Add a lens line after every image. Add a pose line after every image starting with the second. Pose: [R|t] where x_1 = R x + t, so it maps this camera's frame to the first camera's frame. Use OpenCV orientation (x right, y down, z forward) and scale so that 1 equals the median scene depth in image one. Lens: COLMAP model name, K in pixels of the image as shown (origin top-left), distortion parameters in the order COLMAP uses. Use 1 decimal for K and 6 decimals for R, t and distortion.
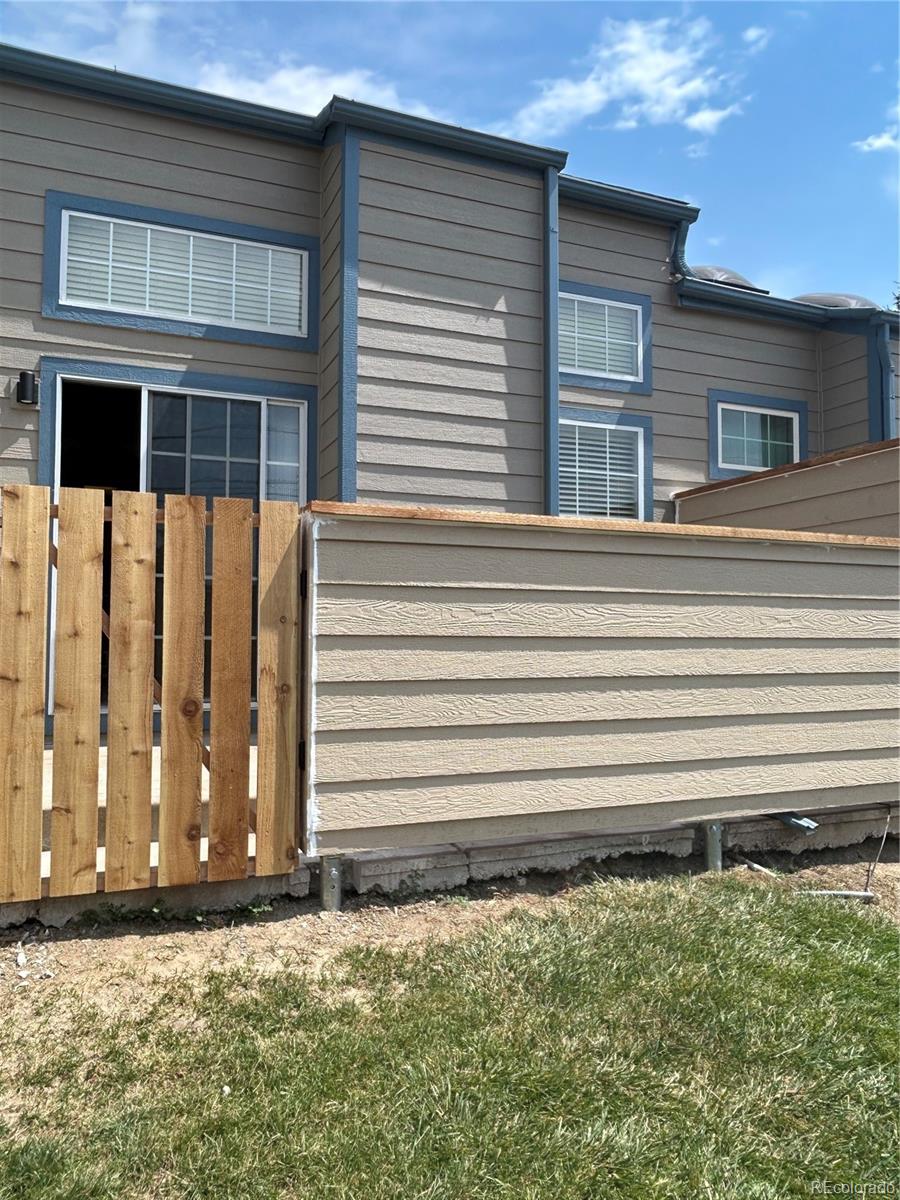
lens RADIAL K [[884.0, 0, 454.2], [0, 884.0, 595.4], [0, 0, 1]] dist [0.012745, -0.028046]
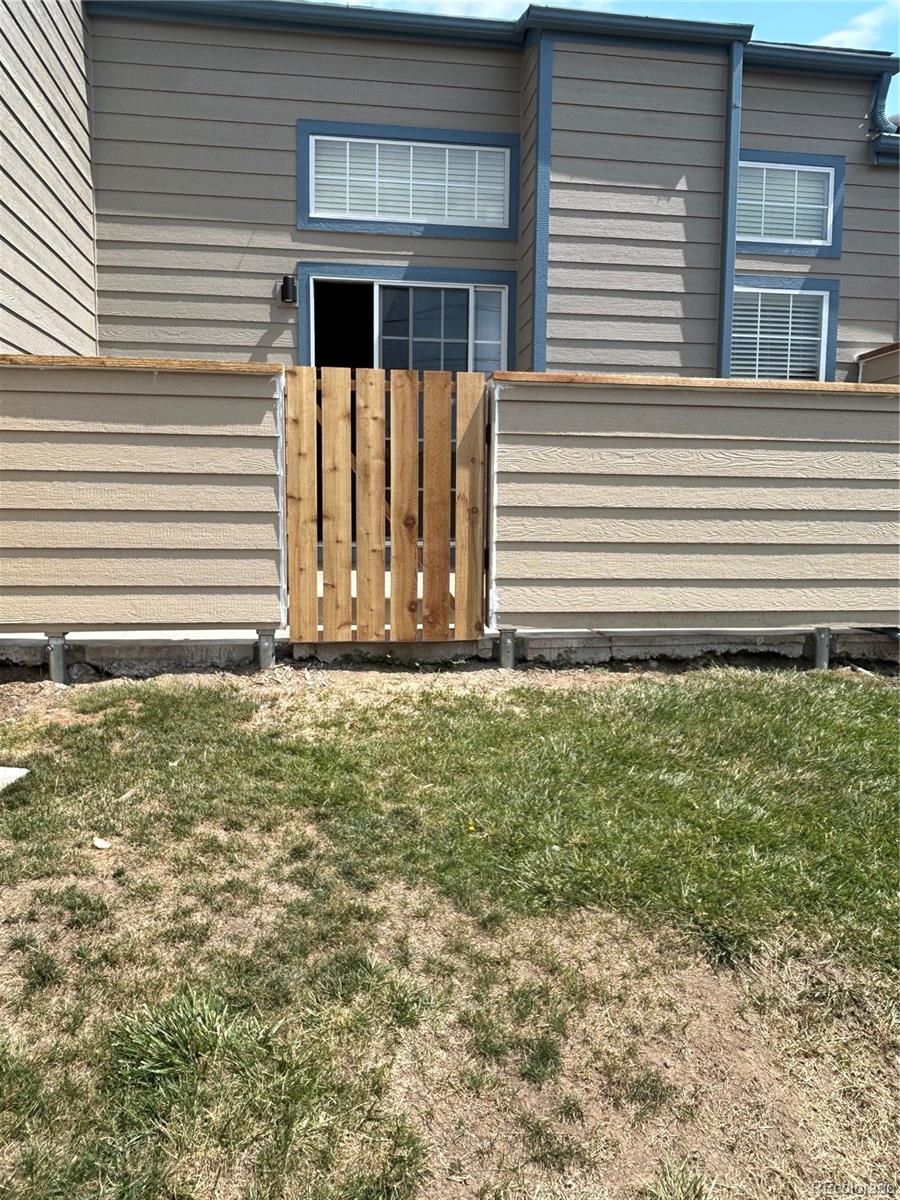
lens RADIAL K [[884.0, 0, 451.8], [0, 884.0, 604.2], [0, 0, 1]] dist [0.012745, -0.028046]
pose [[0.967357, 0.032229, -0.251361, 0.113511], [0.004750, 0.989400, 0.145141, 0.043308], [0.253374, -0.141597, 0.956949, -0.320488]]
